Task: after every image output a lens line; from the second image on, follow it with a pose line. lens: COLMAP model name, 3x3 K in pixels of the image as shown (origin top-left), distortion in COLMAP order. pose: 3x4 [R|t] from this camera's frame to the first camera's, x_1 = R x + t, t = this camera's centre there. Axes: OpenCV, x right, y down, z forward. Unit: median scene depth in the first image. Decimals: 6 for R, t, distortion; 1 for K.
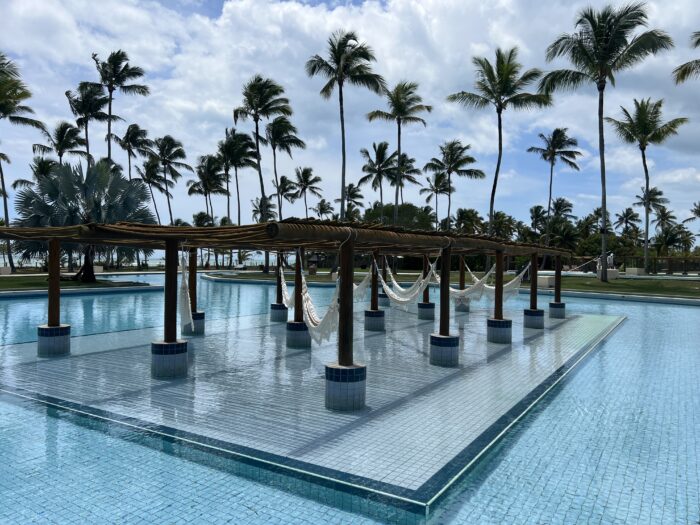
lens RADIAL K [[526.8, 0, 350.0], [0, 526.8, 262.5], [0, 0, 1]] dist [0.057459, 0.000155]
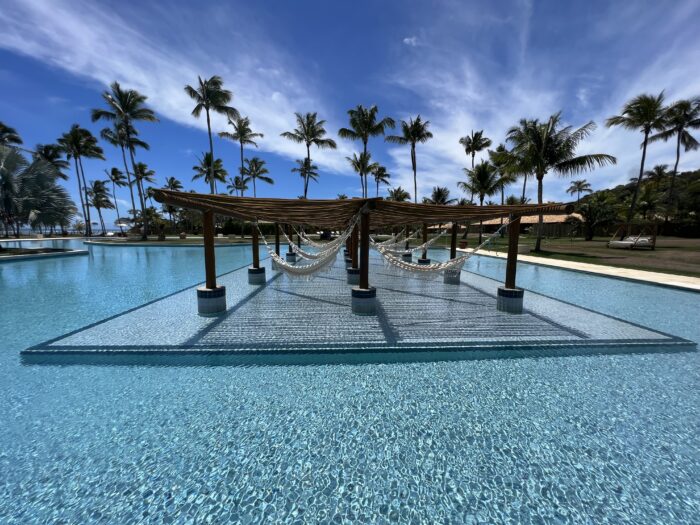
lens RADIAL K [[282.6, 0, 350.0], [0, 282.6, 262.5], [0, 0, 1]] dist [0.000855, 0.000032]
pose [[0.825234, -0.069549, 0.560493, -0.138840], [0.005156, 0.993276, 0.115660, -0.000491], [-0.564768, -0.092556, 0.820043, 0.074983]]
